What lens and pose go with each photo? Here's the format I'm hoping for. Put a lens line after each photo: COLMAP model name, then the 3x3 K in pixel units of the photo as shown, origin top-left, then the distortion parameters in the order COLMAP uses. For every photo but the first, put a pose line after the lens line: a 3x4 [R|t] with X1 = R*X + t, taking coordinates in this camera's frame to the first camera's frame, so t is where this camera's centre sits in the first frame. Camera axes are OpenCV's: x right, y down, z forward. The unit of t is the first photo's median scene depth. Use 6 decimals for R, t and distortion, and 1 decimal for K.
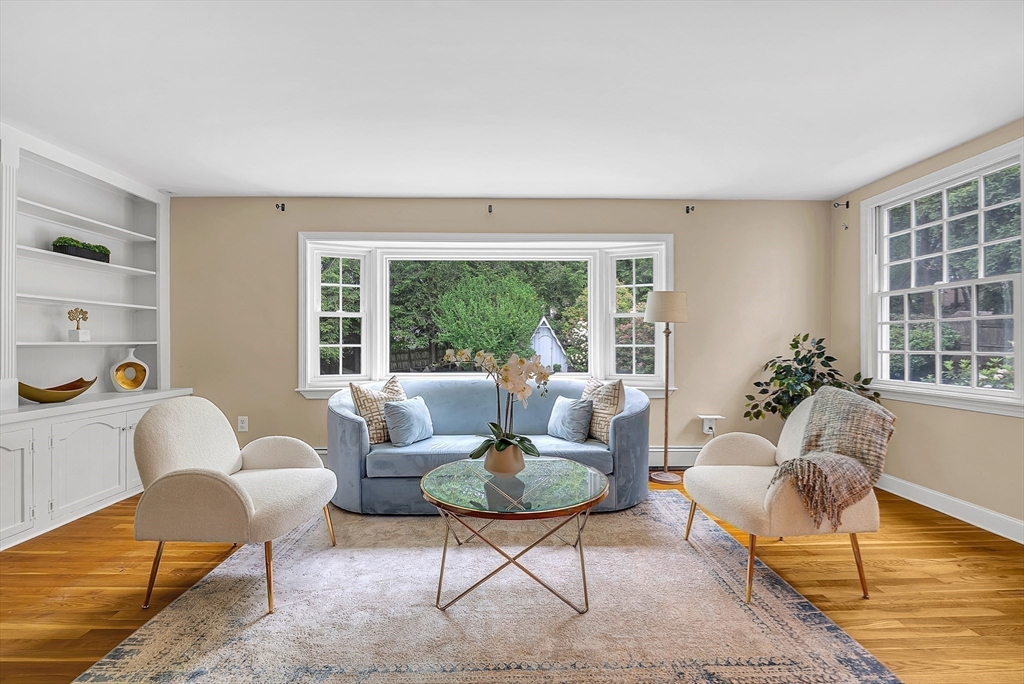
lens RADIAL K [[454.9, 0, 502.7], [0, 454.9, 345.9], [0, 0, 1]] dist [-0.012653, 0.001198]
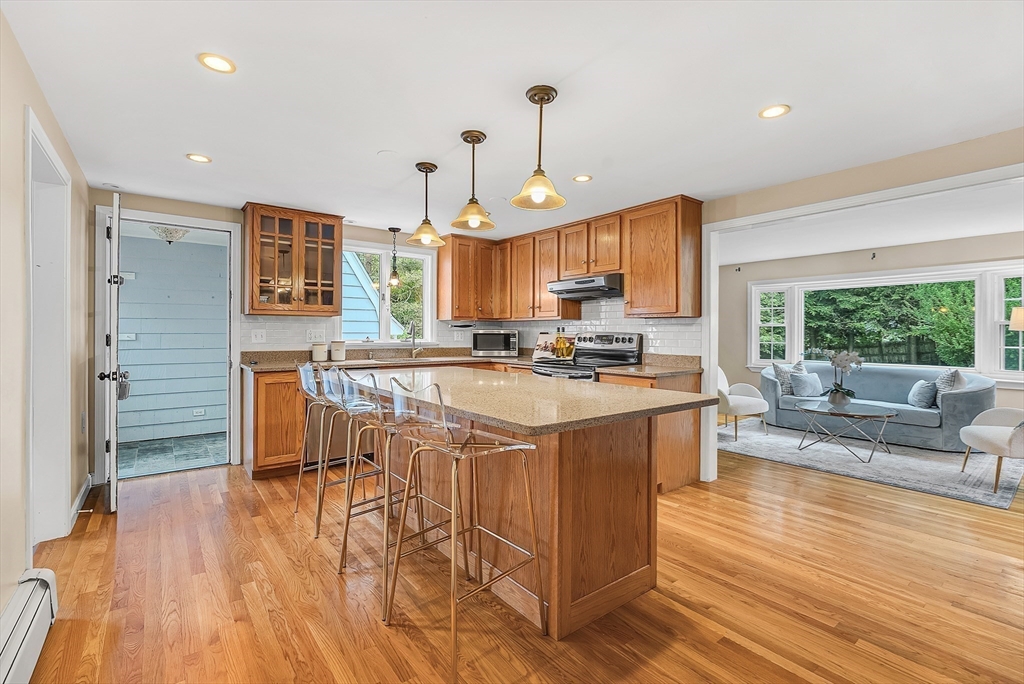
lens RADIAL K [[454.9, 0, 528.9], [0, 454.9, 331.7], [0, 0, 1]] dist [-0.012653, 0.001198]
pose [[0.632462, 0.000597, -0.774591, 0.438628], [-0.008523, 0.999945, -0.006188, -0.028460], [0.774544, 0.010516, 0.632432, -0.902796]]
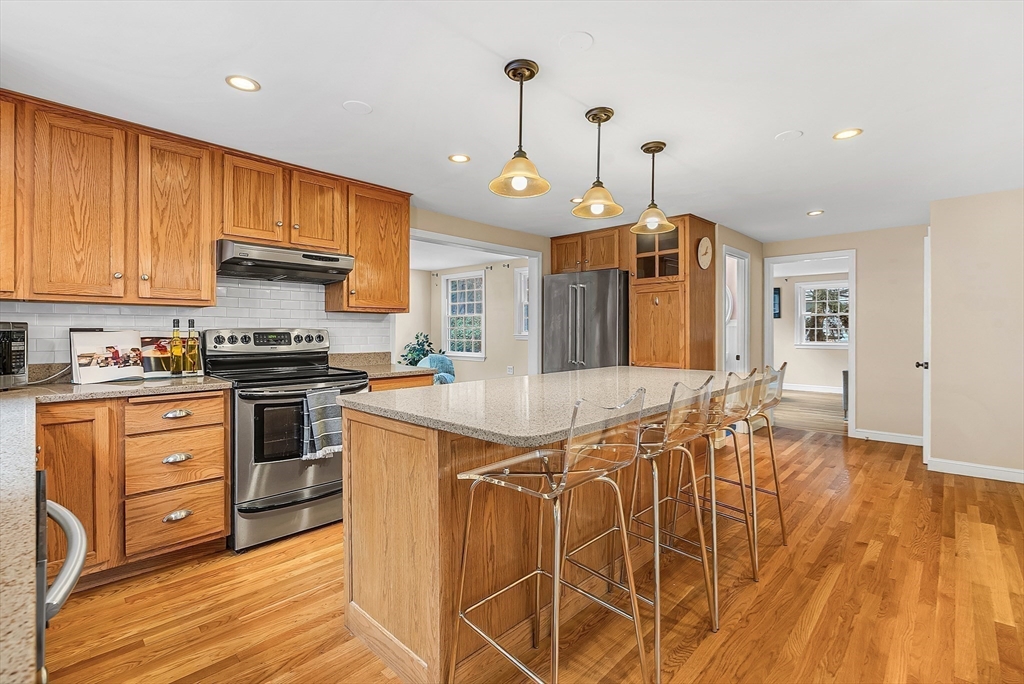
lens RADIAL K [[454.9, 0, 505.8], [0, 454.9, 328.1], [0, 0, 1]] dist [-0.012653, 0.001198]
pose [[0.705913, 0.004718, 0.708283, -0.629511], [0.001847, 0.999962, -0.008501, -0.028235], [-0.708297, 0.007310, 0.705877, -0.884752]]
